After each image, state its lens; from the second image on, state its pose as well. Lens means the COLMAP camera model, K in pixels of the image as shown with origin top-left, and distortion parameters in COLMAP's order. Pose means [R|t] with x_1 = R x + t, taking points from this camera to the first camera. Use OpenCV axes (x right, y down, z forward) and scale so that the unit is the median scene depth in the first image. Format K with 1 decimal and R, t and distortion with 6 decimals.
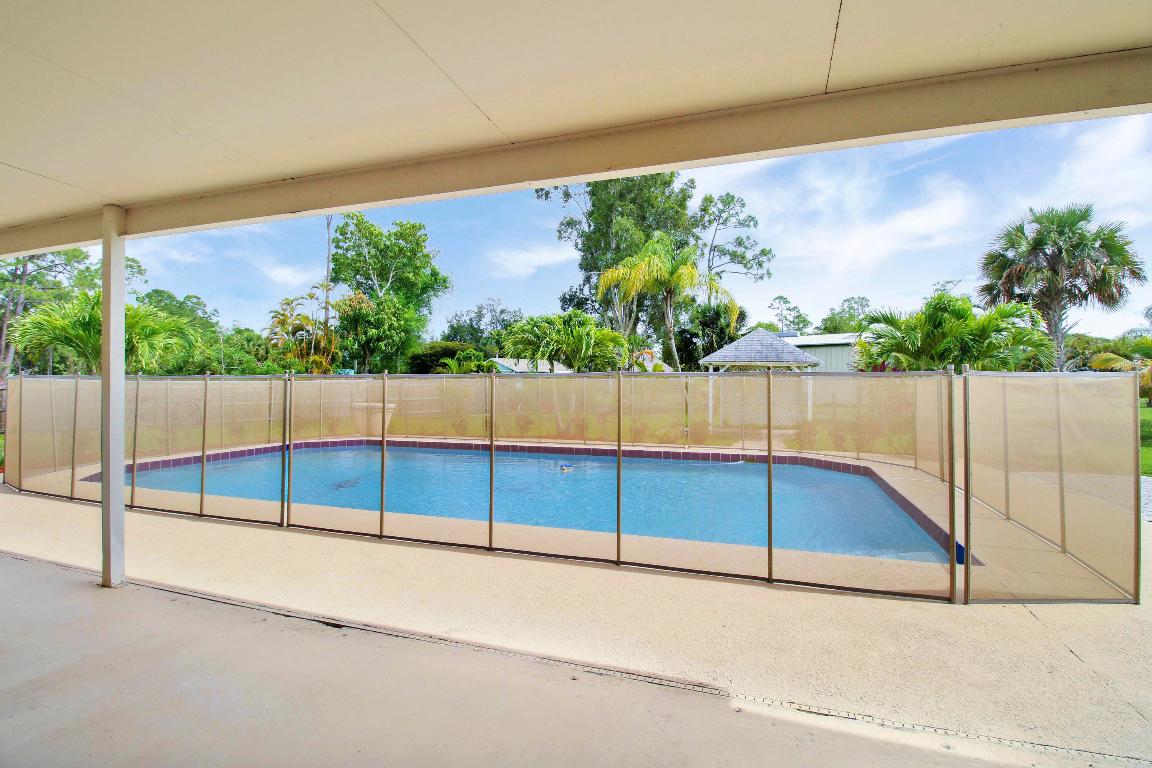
lens RADIAL K [[517.1, 0, 576.0], [0, 517.1, 384.0], [0, 0, 1]] dist [-0.000596, -0.000062]
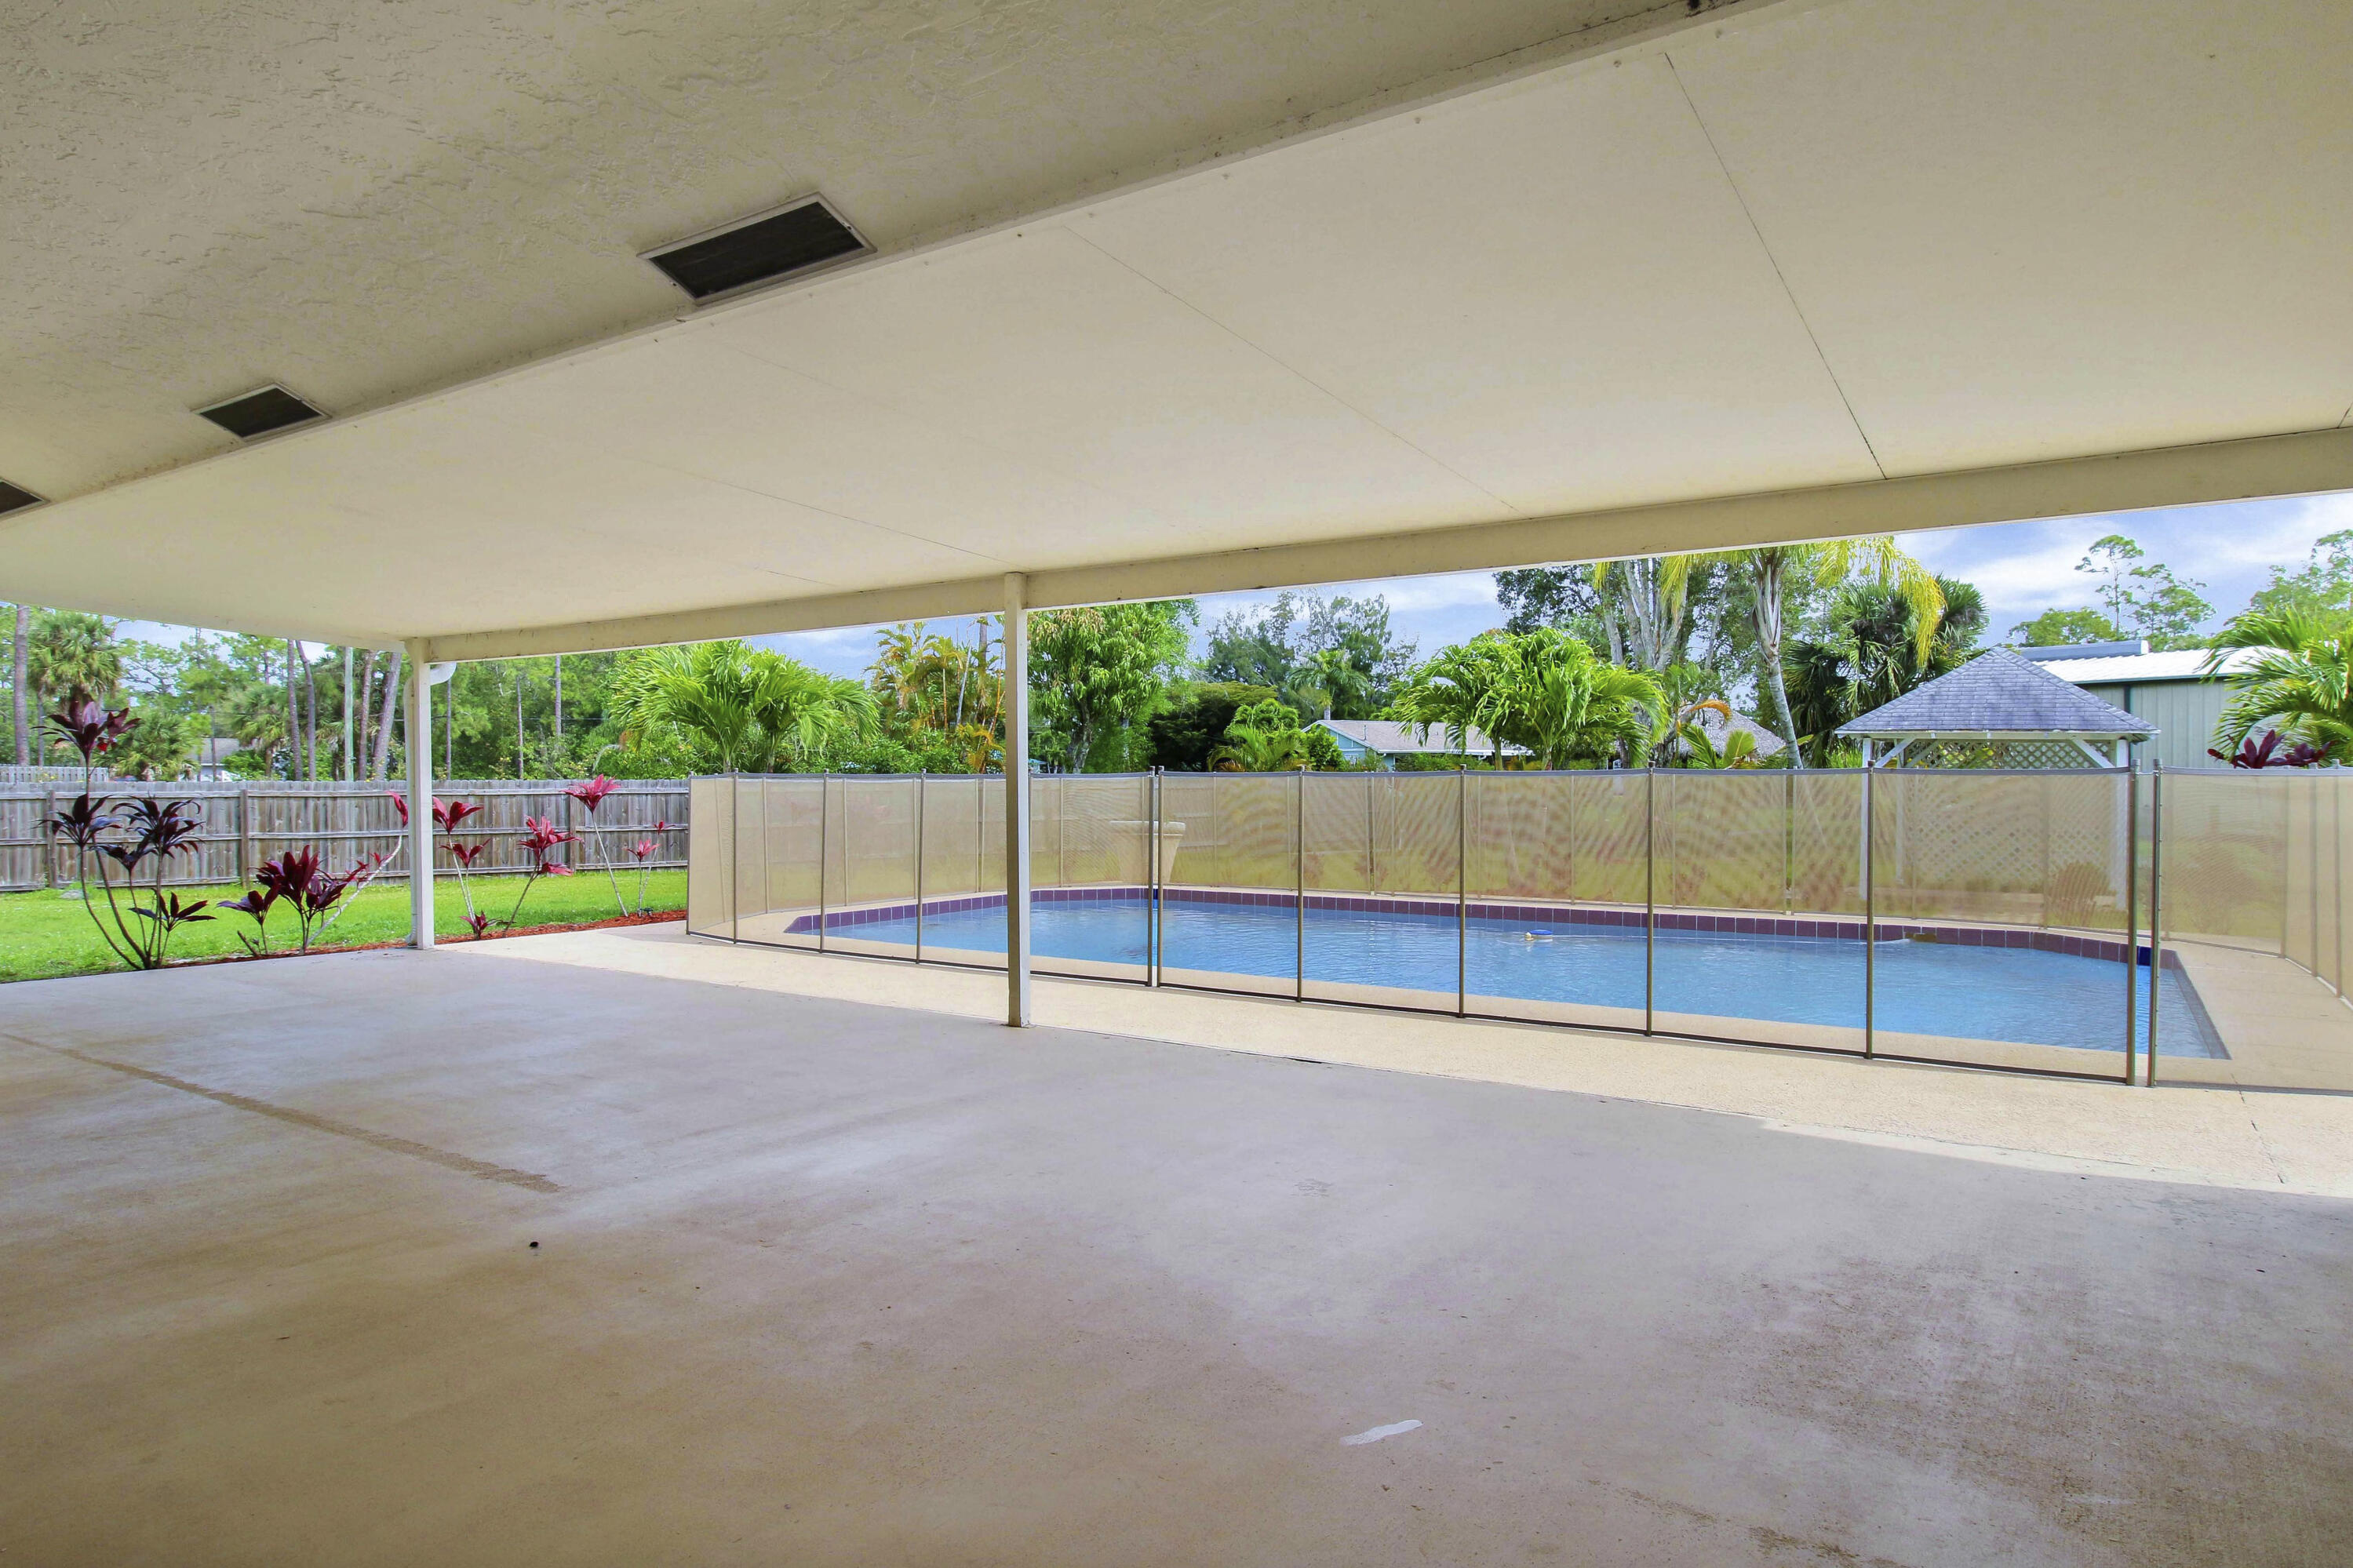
lens RADIAL K [[1367.9, 0, 1179.8], [0, 1367.9, 815.3], [0, 0, 1]] dist [0.001492, 0.000255]
pose [[0.971473, 0.003873, -0.237120, -0.016613], [0.002006, 0.999697, 0.024546, -0.001219], [0.237143, -0.024322, 0.971170, -0.163937]]
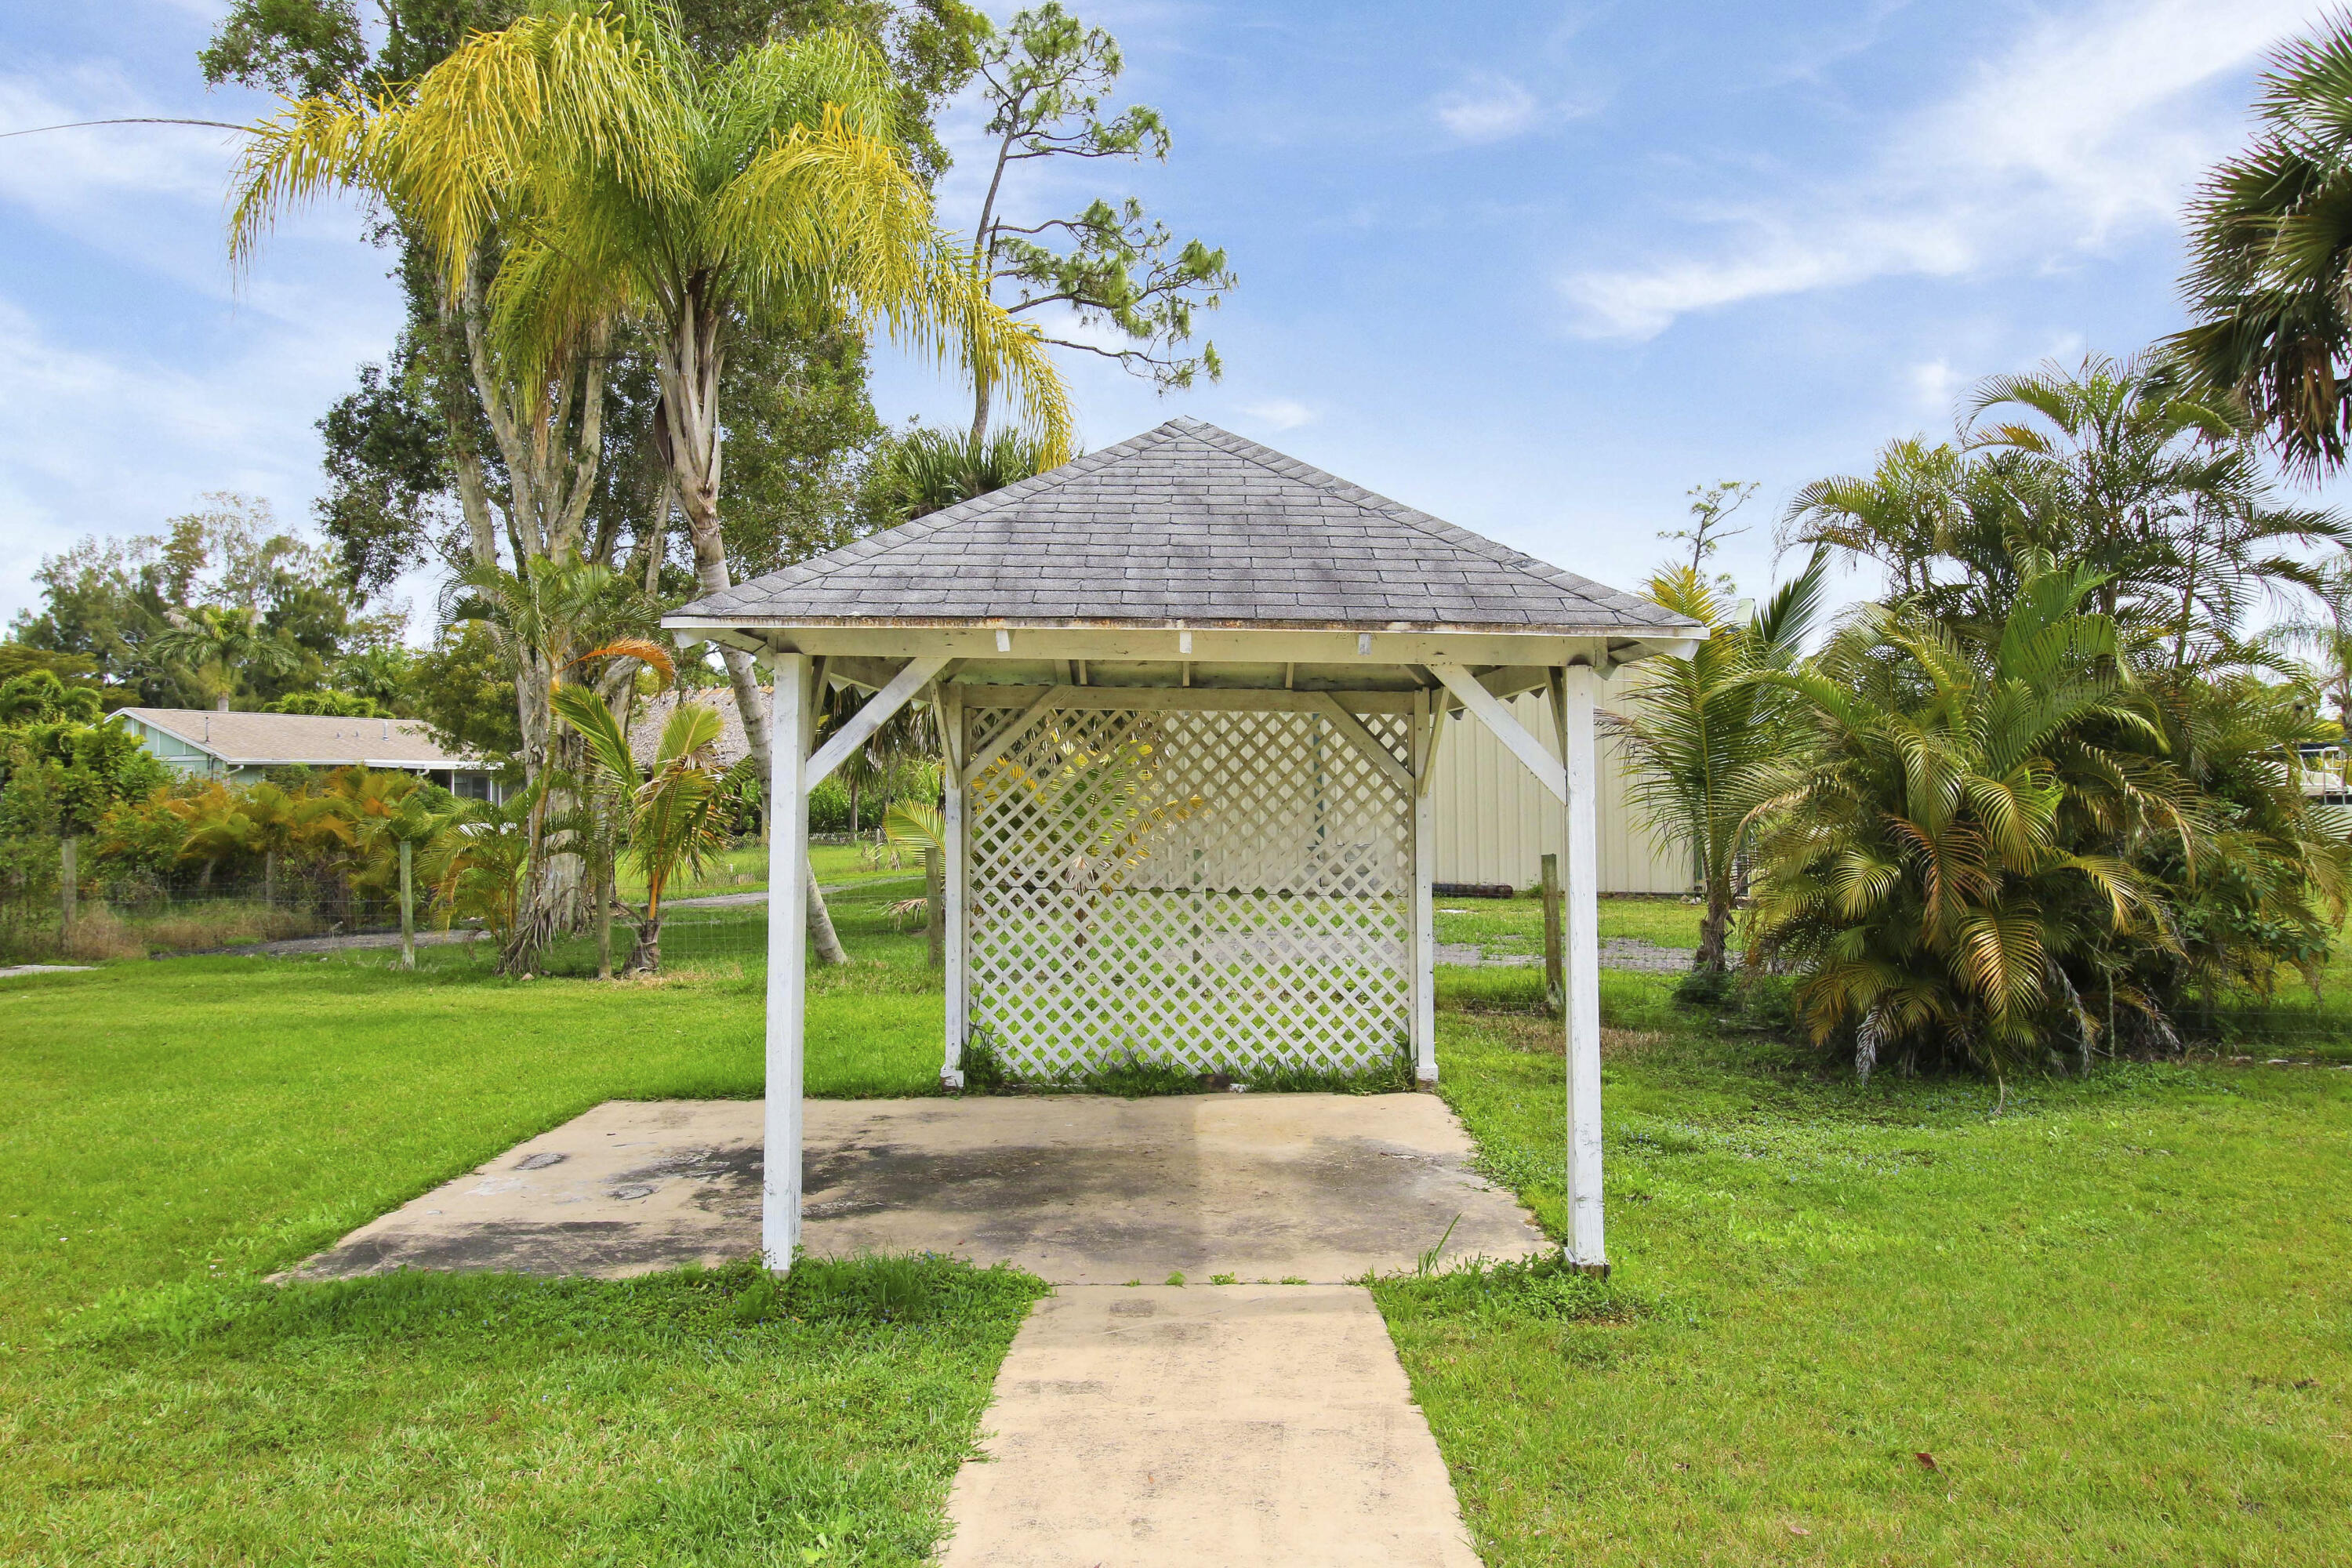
lens RADIAL K [[1090.6, 0, 1186.0], [0, 1090.6, 769.4], [0, 0, 1]] dist [0.001242, -0.013607]
pose [[0.933292, 0.006522, 0.359060, 0.204569], [0.005902, 0.999421, -0.033494, -0.001511], [-0.359071, 0.033379, 0.932713, 0.612823]]
